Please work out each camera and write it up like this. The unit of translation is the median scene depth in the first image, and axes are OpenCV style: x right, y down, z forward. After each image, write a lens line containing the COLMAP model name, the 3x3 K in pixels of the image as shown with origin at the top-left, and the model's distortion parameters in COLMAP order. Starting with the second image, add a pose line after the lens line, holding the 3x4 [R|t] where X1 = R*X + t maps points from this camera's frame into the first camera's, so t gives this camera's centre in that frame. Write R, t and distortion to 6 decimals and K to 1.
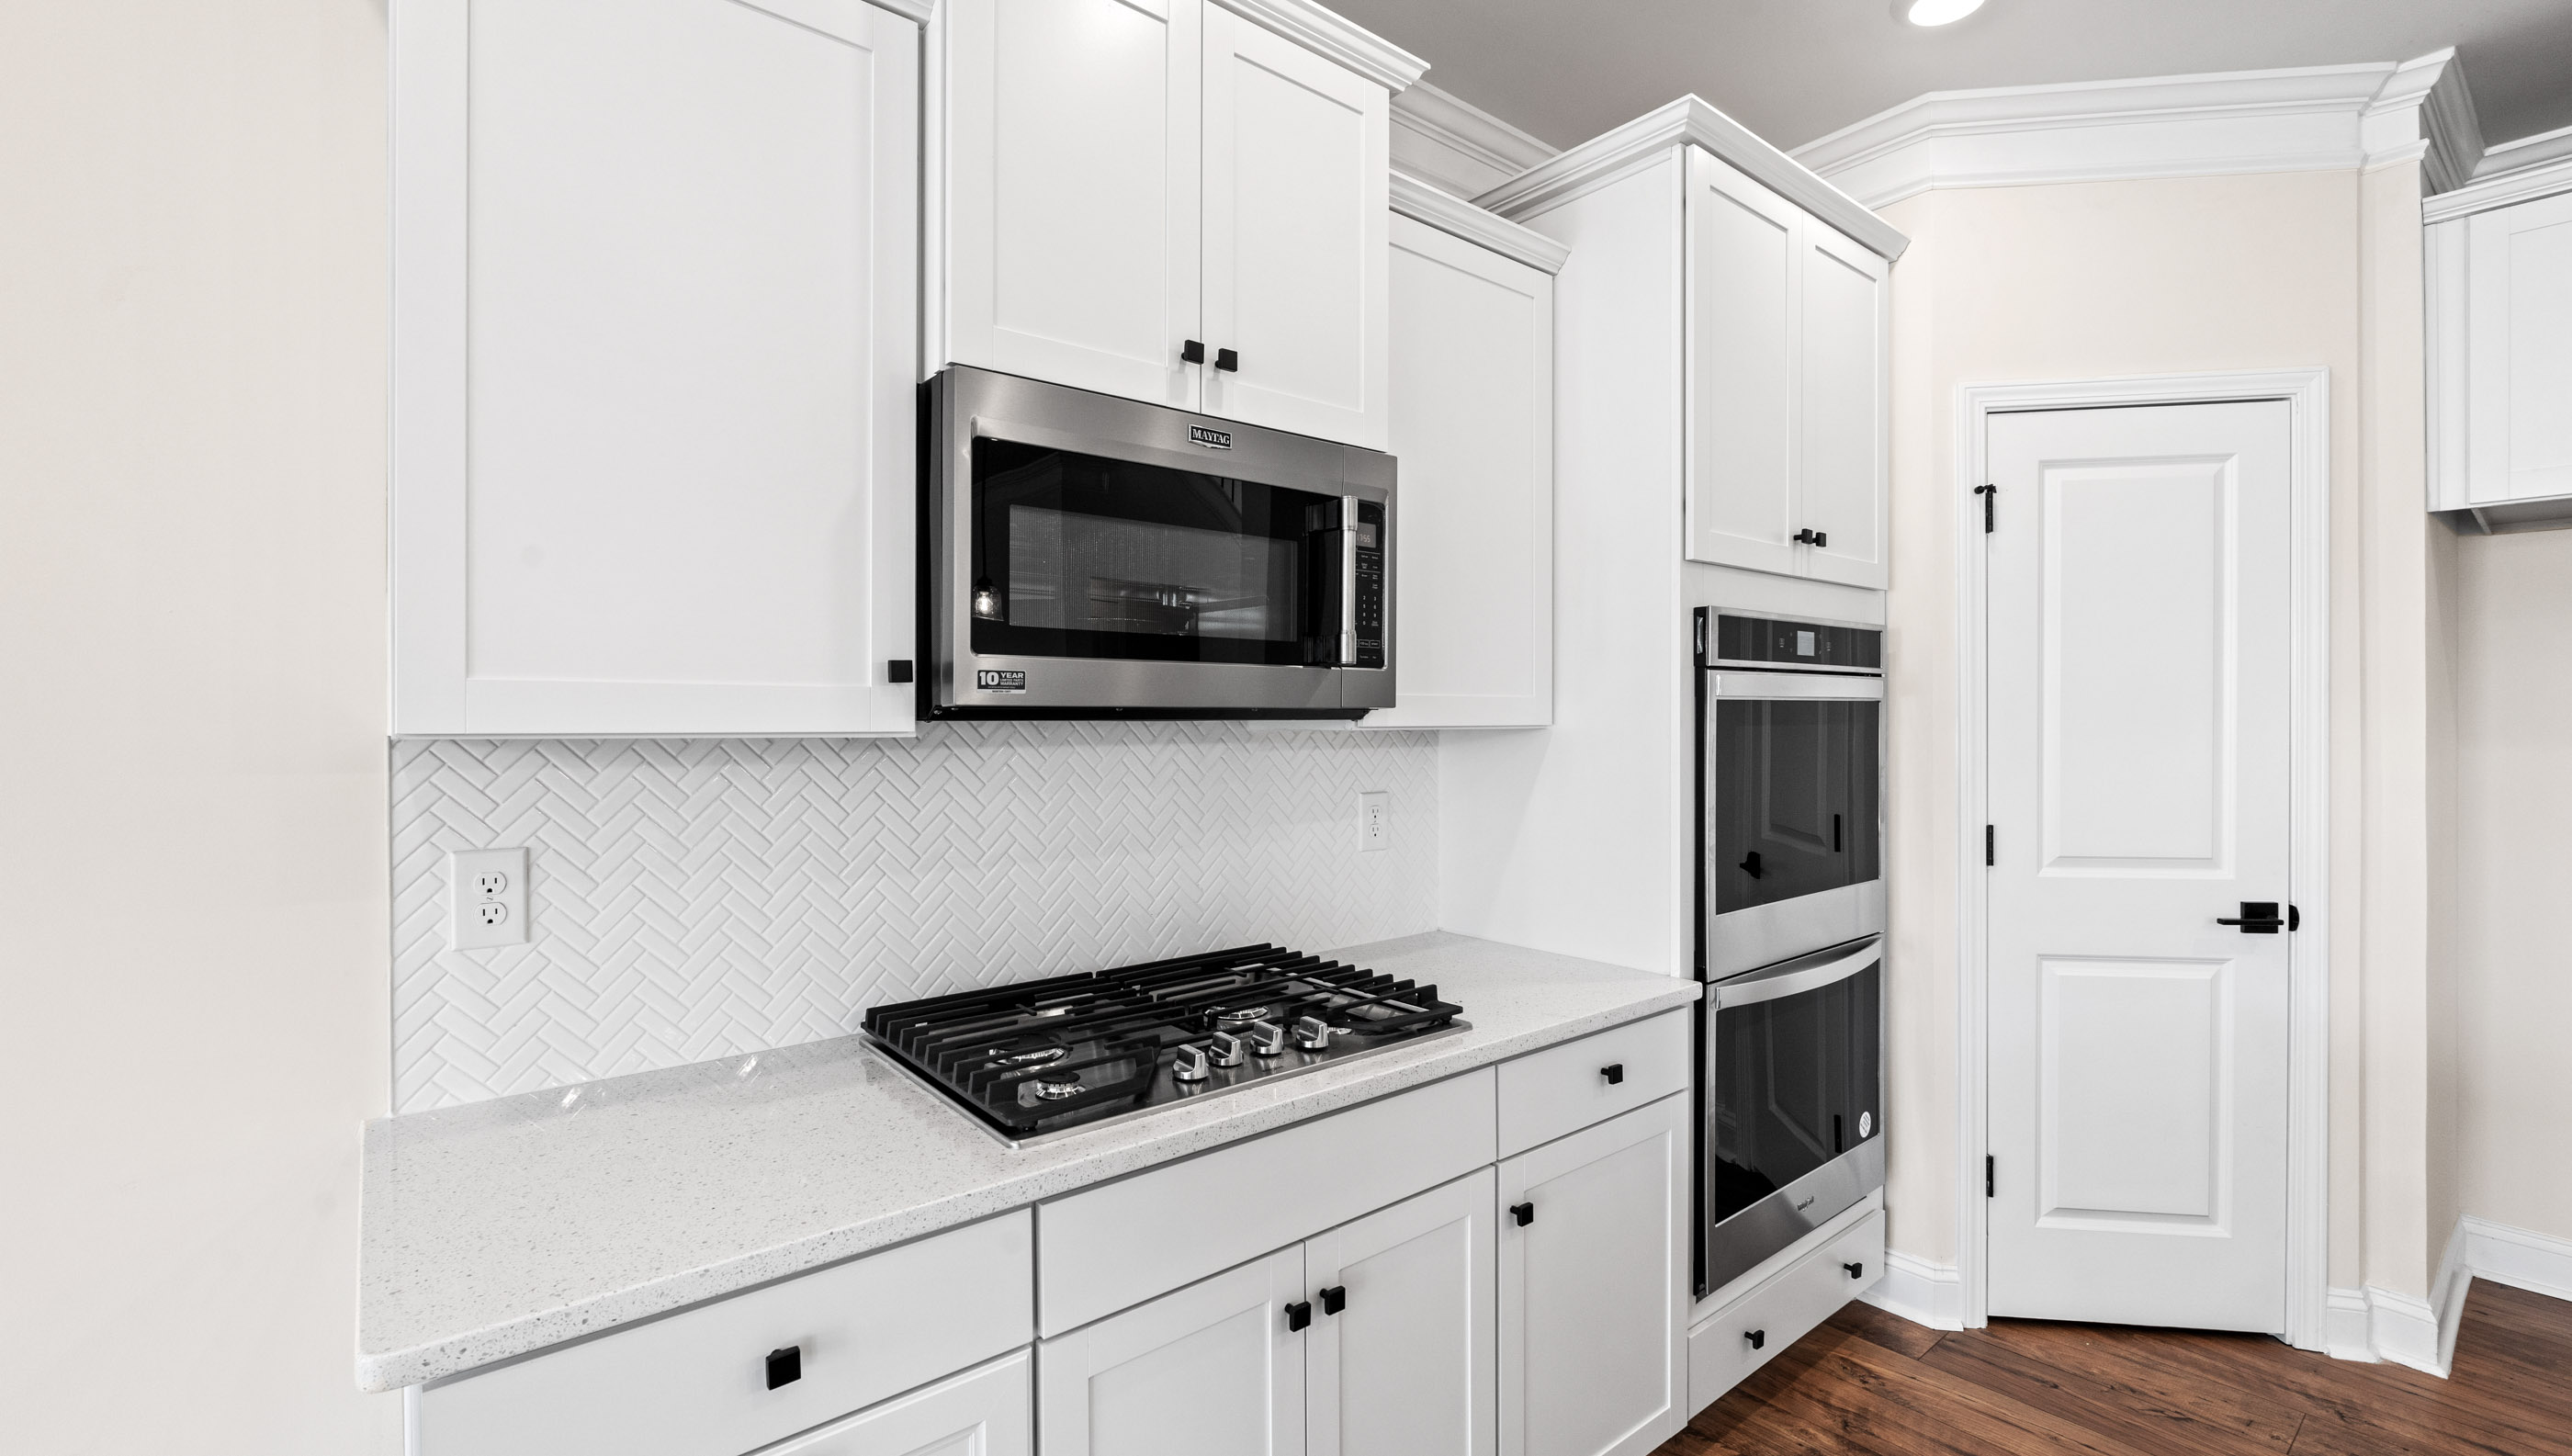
lens RADIAL K [[1117.8, 0, 1265.9], [0, 1117.8, 731.0], [0, 0, 1]] dist [-0.013109, 0.002016]
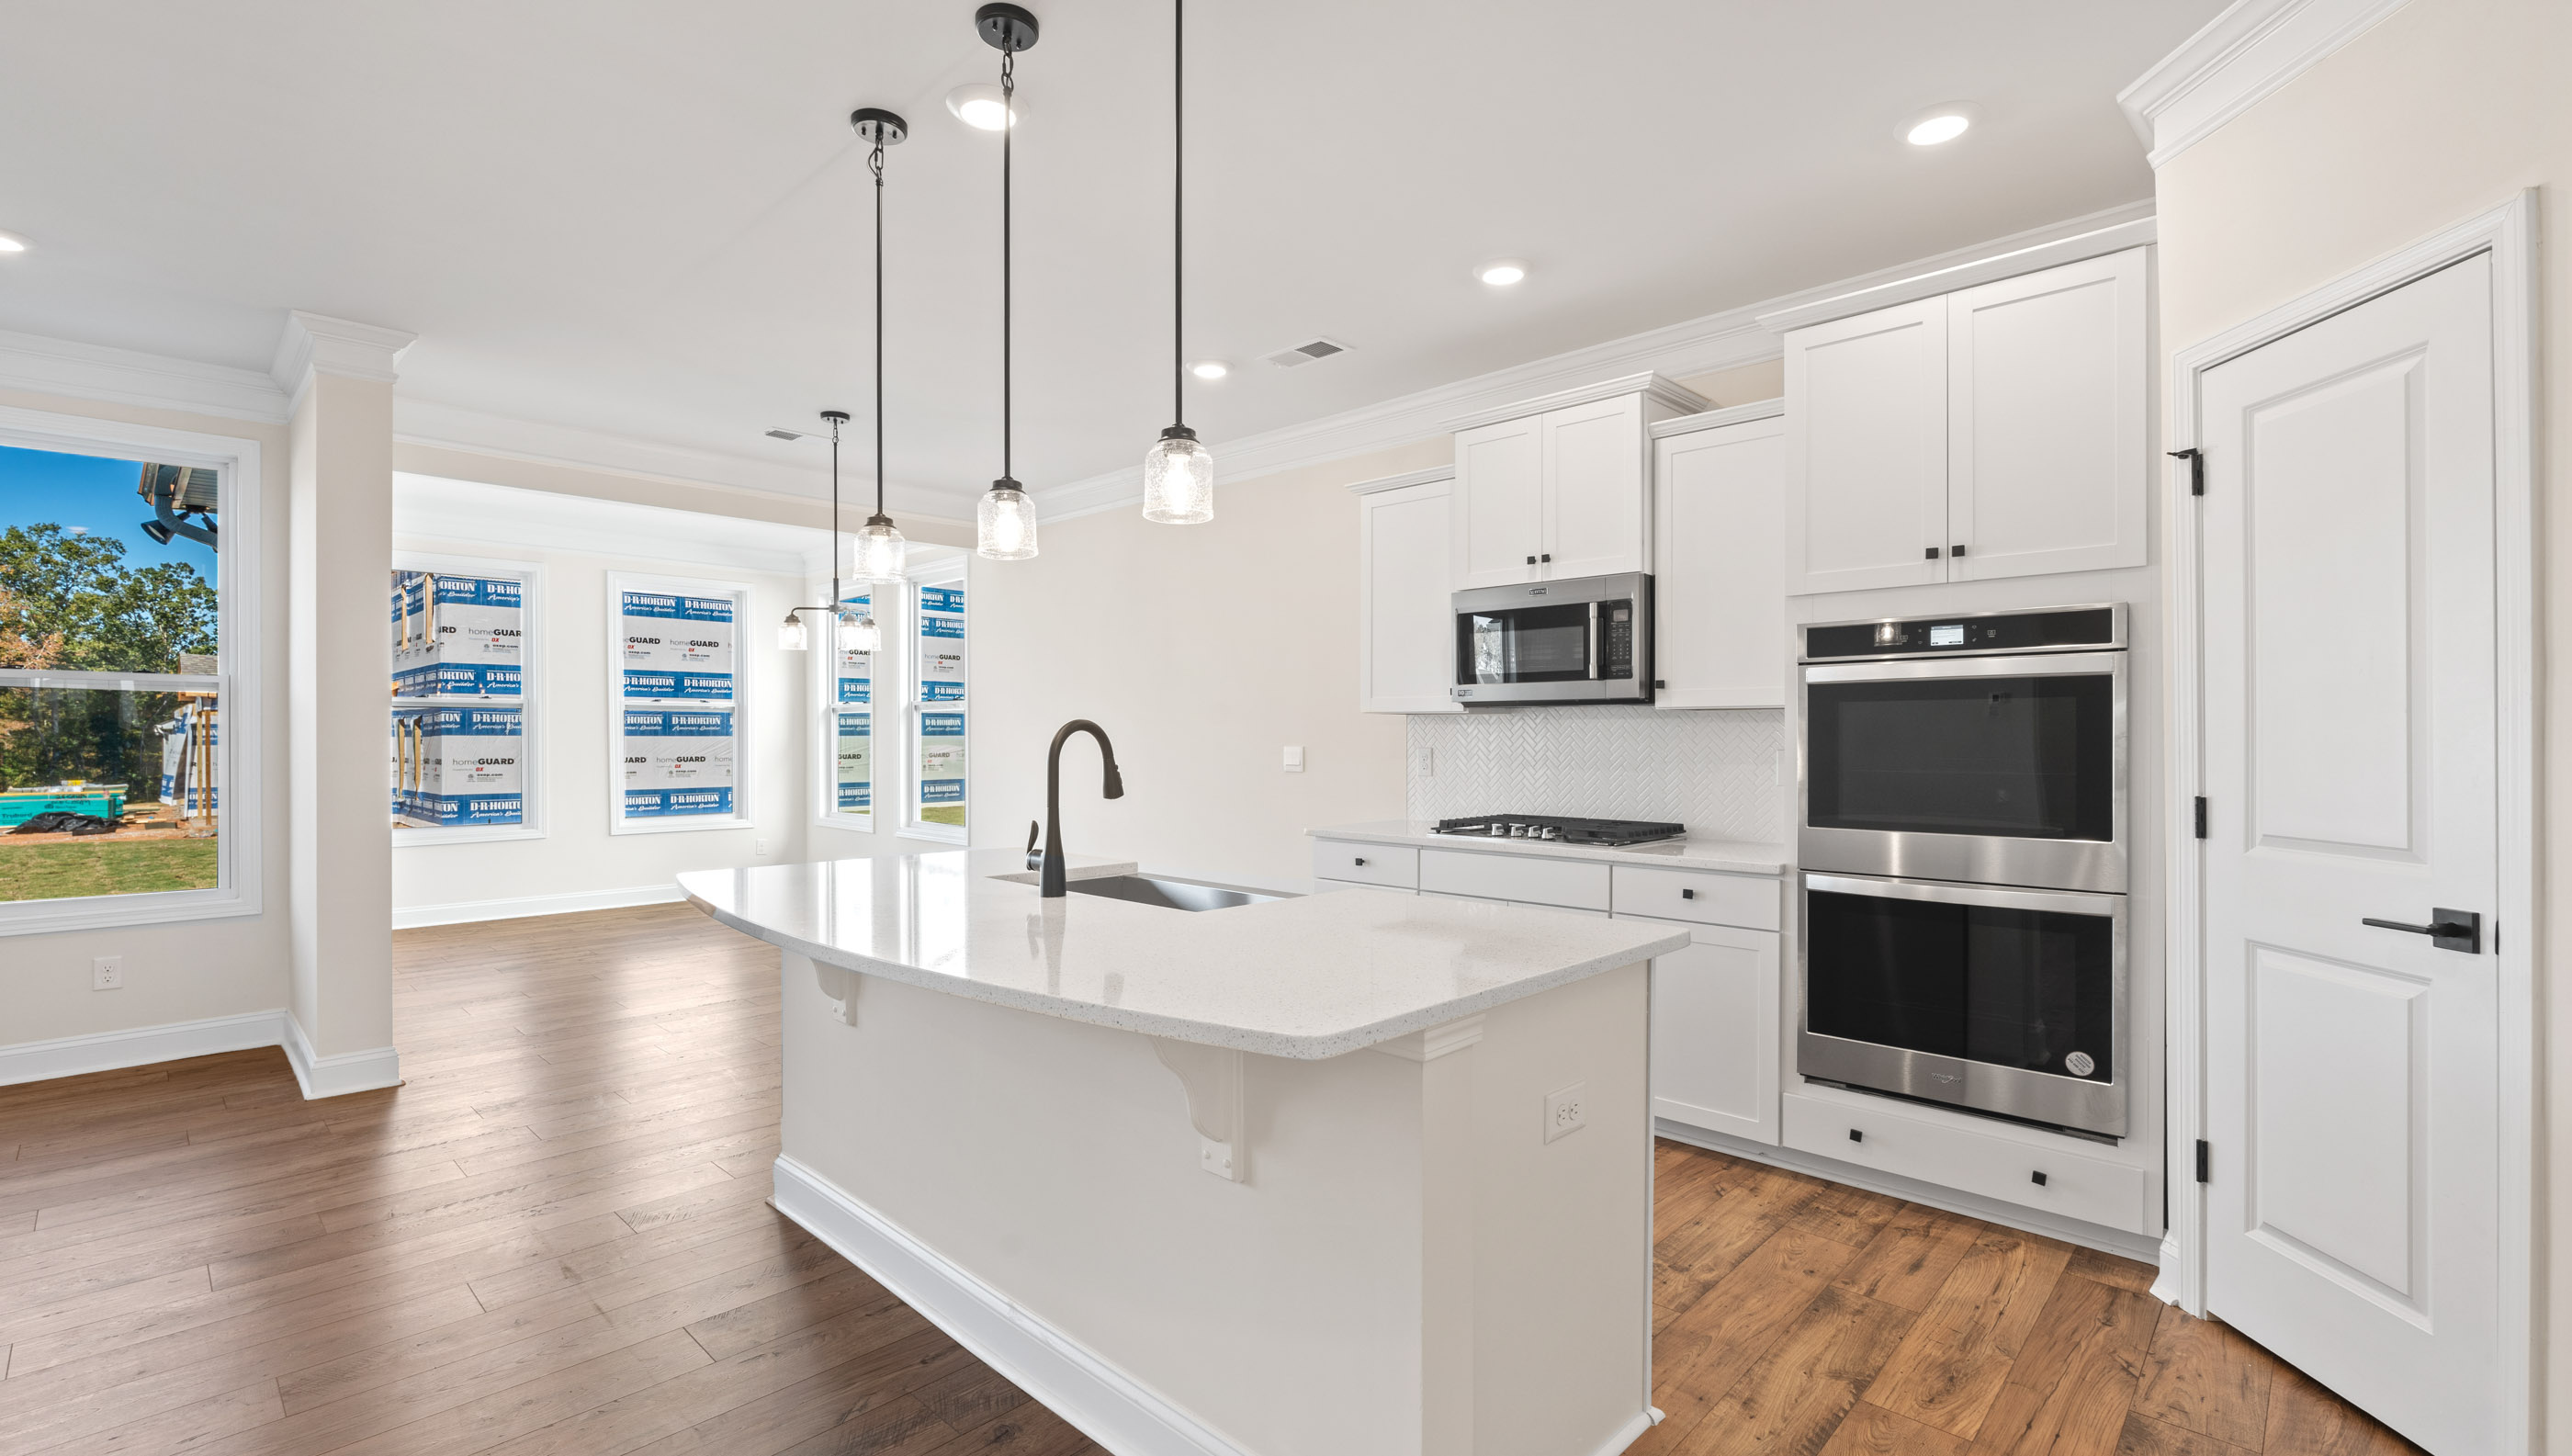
lens RADIAL K [[1117.8, 0, 1307.3], [0, 1117.8, 743.9], [0, 0, 1]] dist [-0.013109, 0.002016]
pose [[0.142939, 0.013861, -0.989635, 1.754199], [-0.001357, 0.999904, 0.013809, 0.029580], [0.989731, -0.000631, 0.142944, 0.105668]]
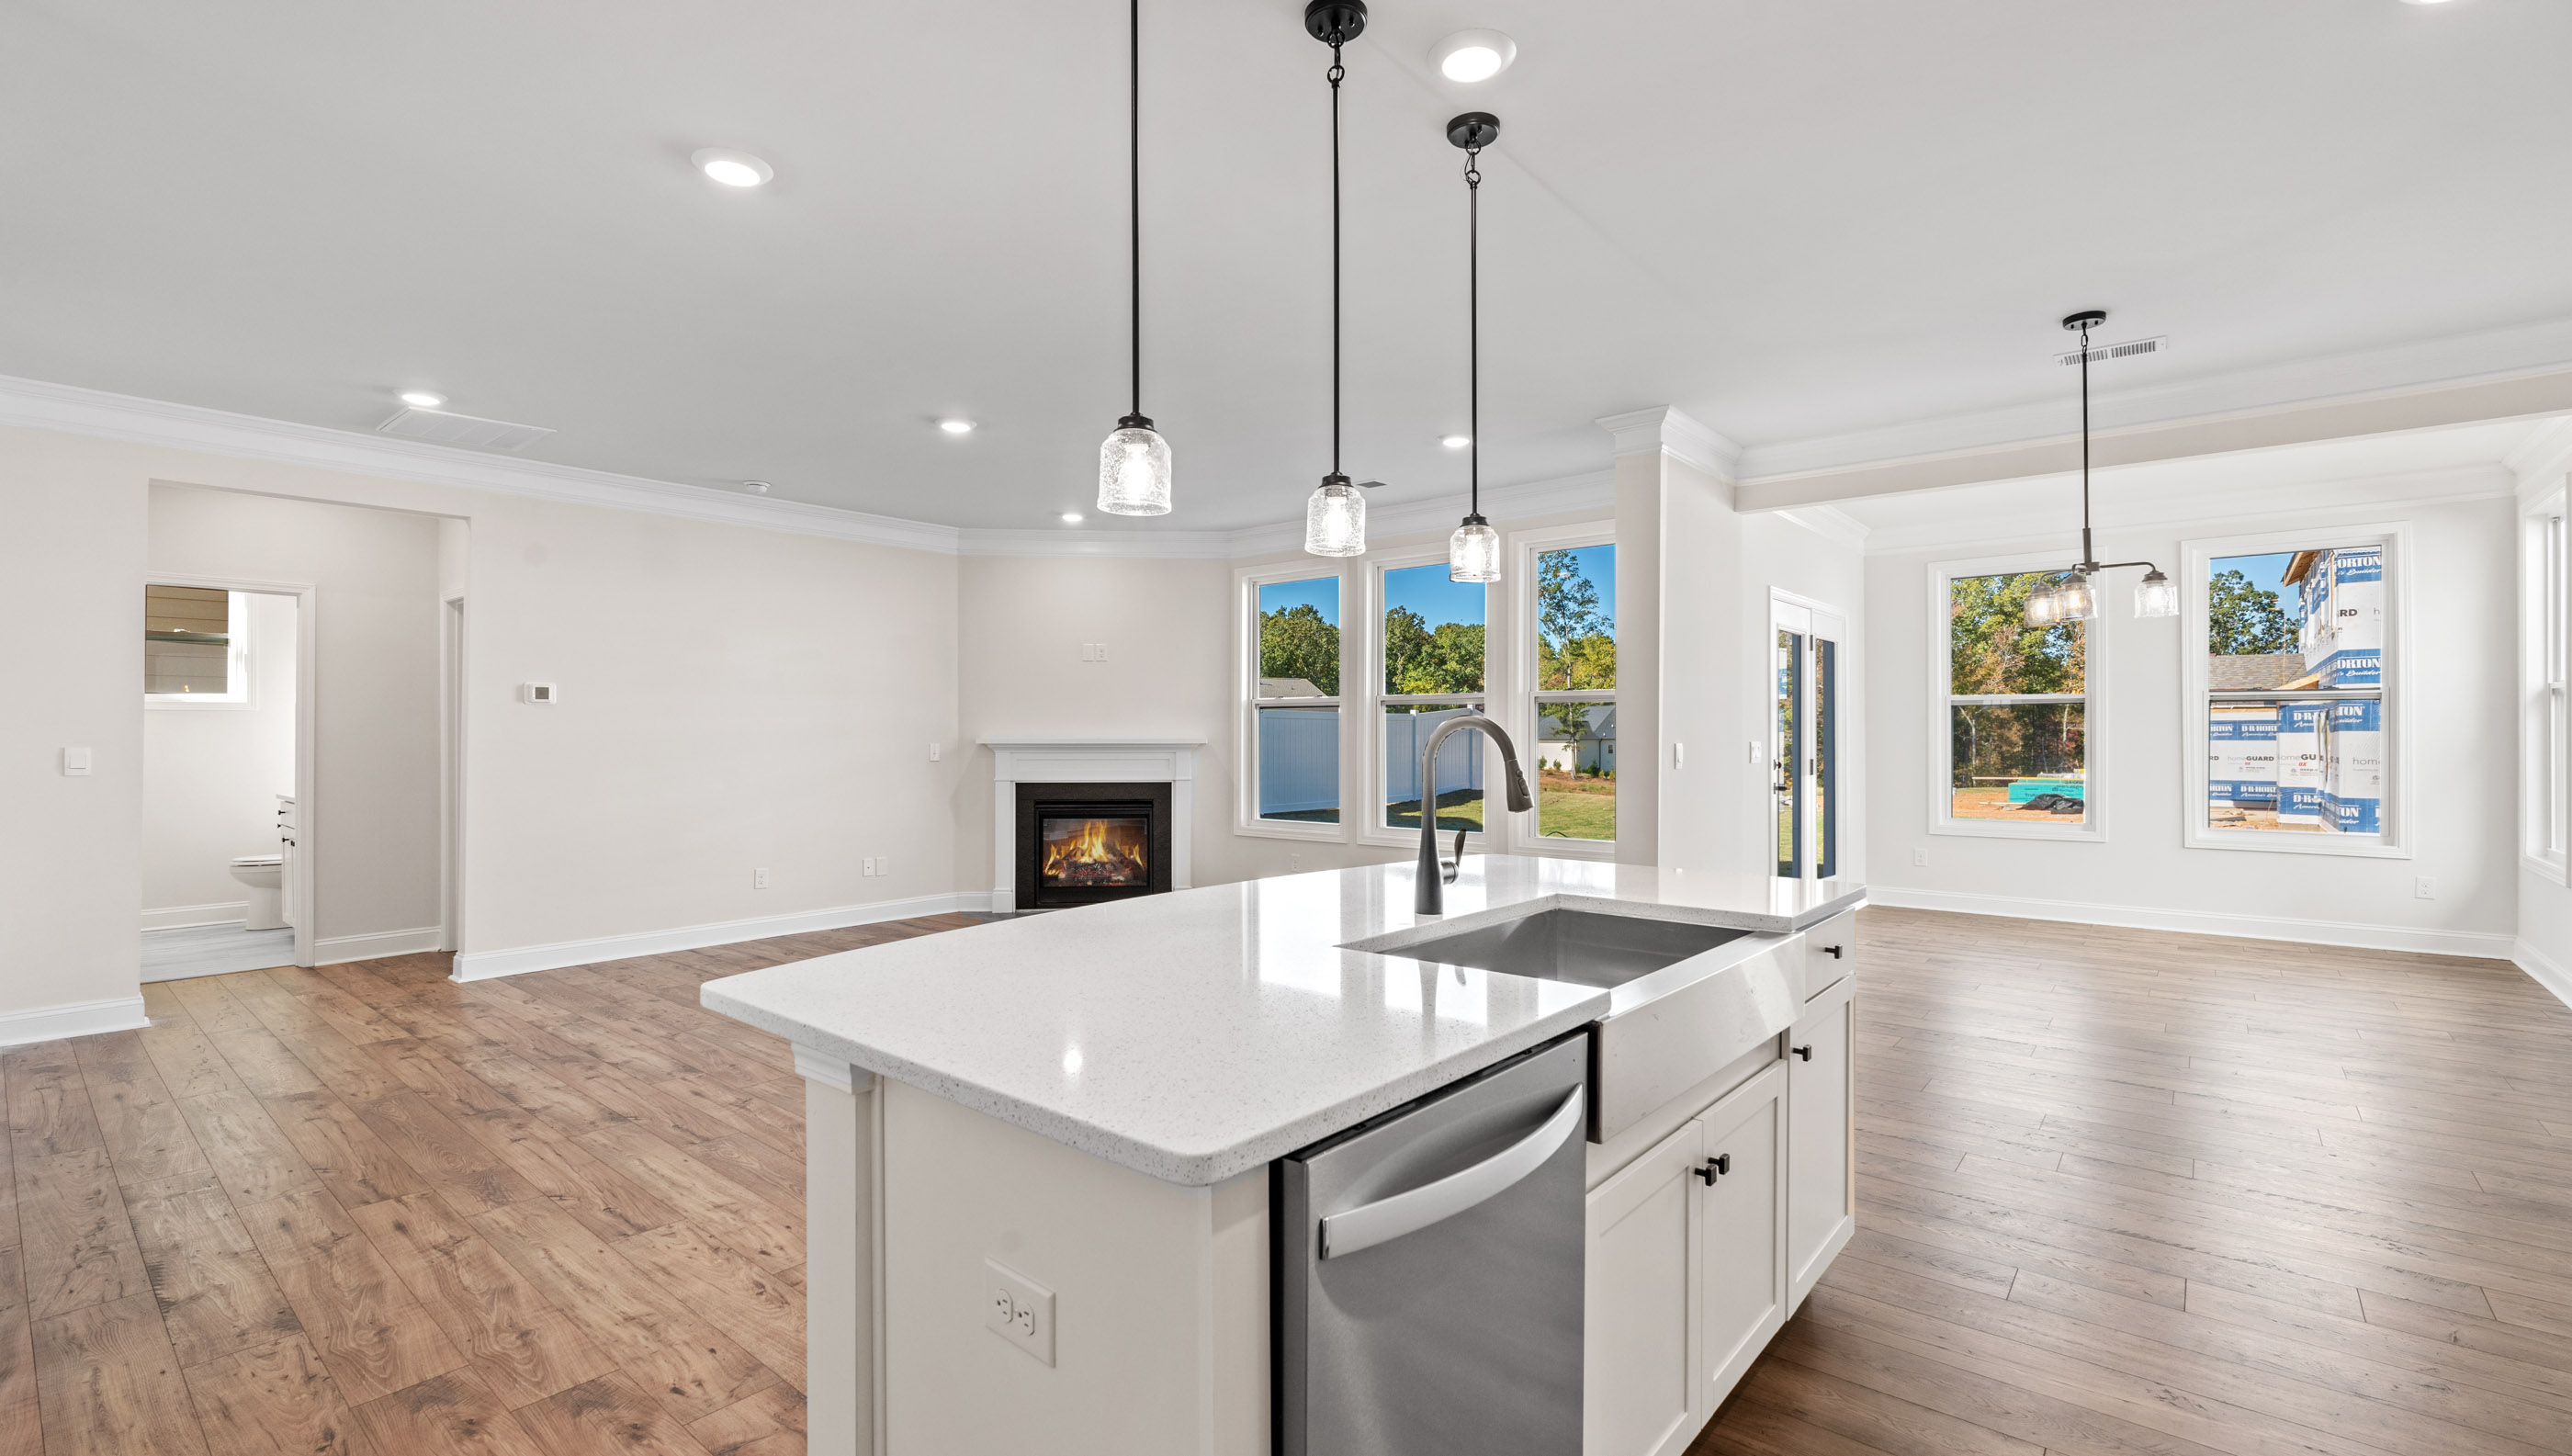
lens RADIAL K [[1117.8, 0, 1271.9], [0, 1117.8, 737.4], [0, 0, 1]] dist [-0.013109, 0.002016]
pose [[-0.982063, 0.007538, -0.188403, 0.914841], [0.006328, 0.999955, 0.007022, 0.033163], [0.188448, 0.005704, -0.982067, 1.009927]]
